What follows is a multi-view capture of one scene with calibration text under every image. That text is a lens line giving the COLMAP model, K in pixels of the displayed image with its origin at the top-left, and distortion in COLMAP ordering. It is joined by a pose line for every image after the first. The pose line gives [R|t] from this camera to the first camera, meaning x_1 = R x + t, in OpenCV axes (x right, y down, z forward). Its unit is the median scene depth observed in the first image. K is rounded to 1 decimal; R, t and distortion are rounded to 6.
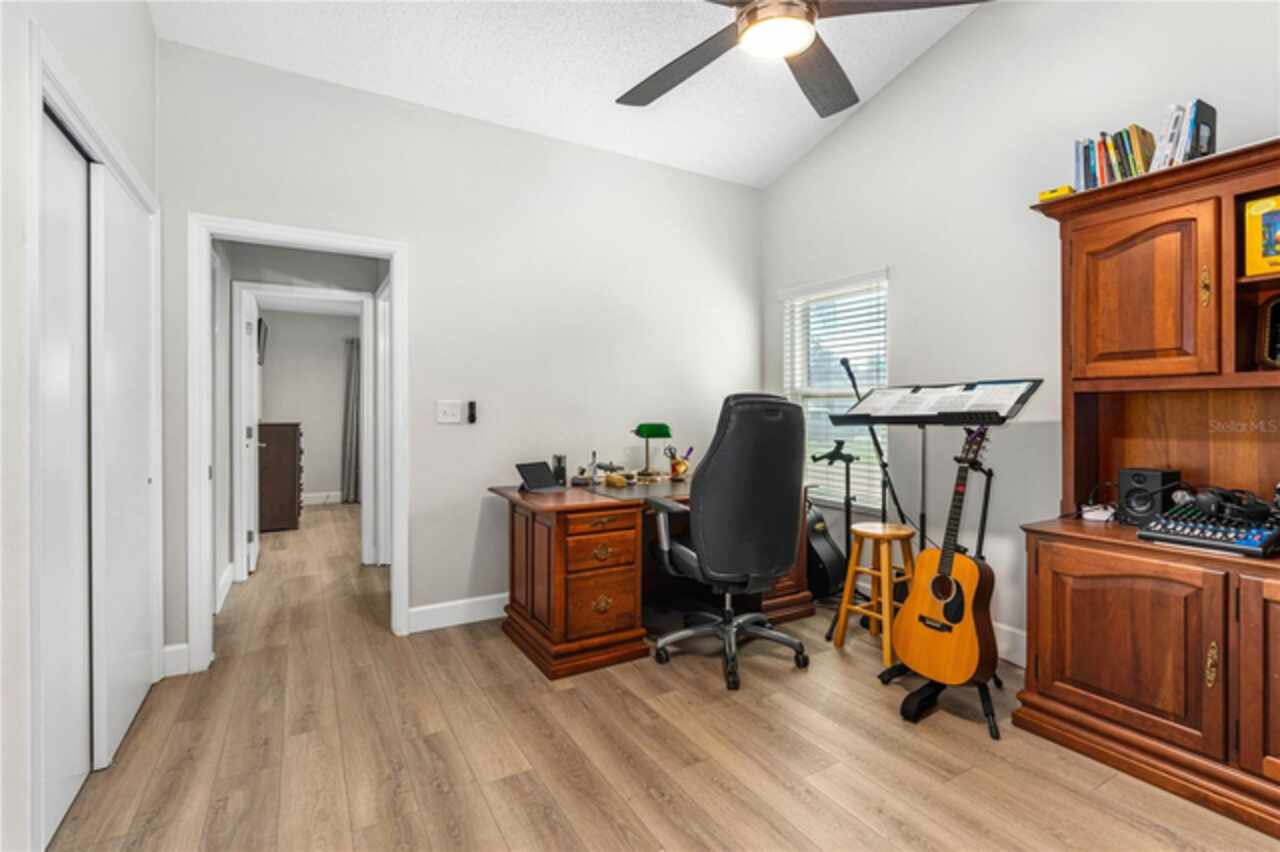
lens RADIAL K [[573.8, 0, 641.8], [0, 573.8, 407.0], [0, 0, 1]] dist [-0.000011, 0.000013]
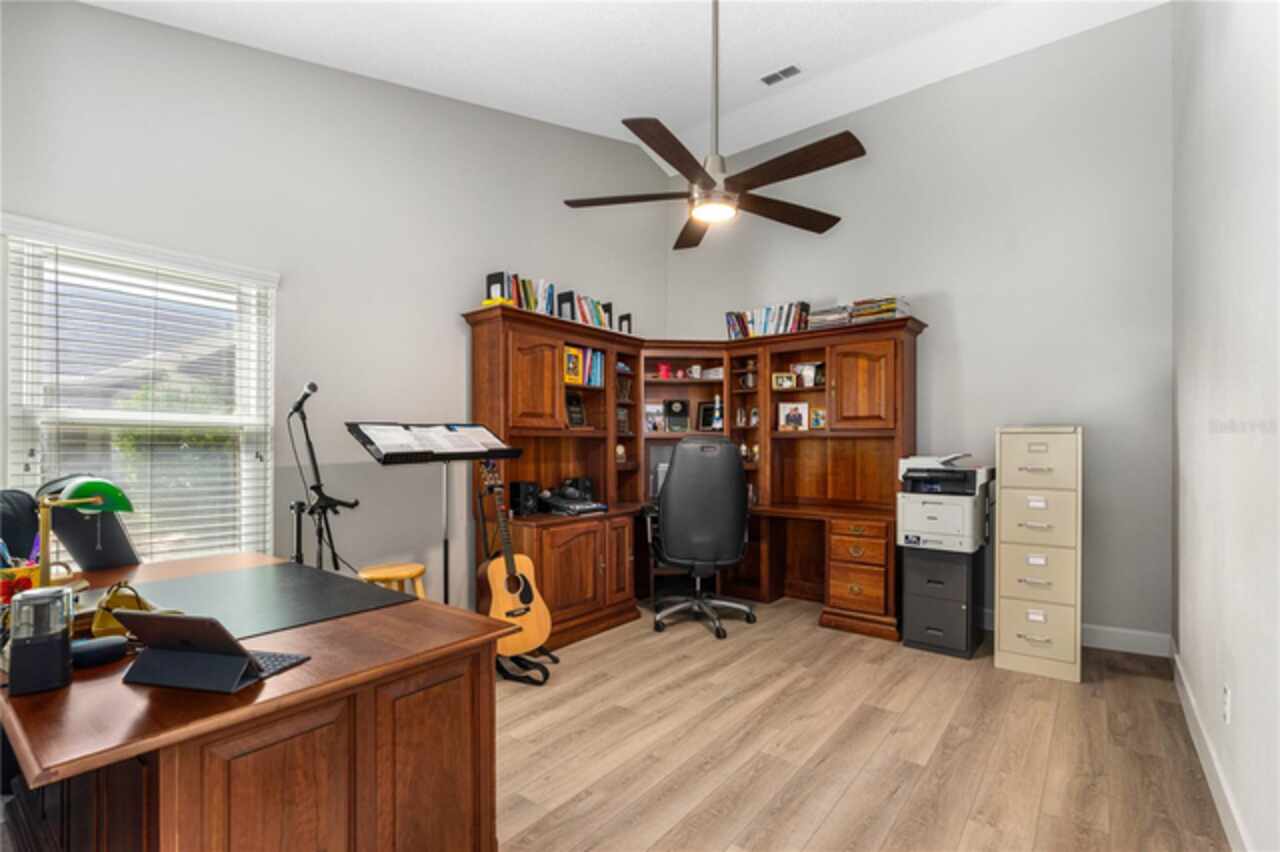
lens RADIAL K [[588.6, 0, 643.5], [0, 588.6, 449.3], [0, 0, 1]] dist [-0.000495, -0.000026]
pose [[-0.357307, -0.003060, 0.933982, -0.862077], [-0.001534, 0.999995, 0.002689, 0.006133], [-0.933986, -0.000472, -0.357310, 1.252883]]
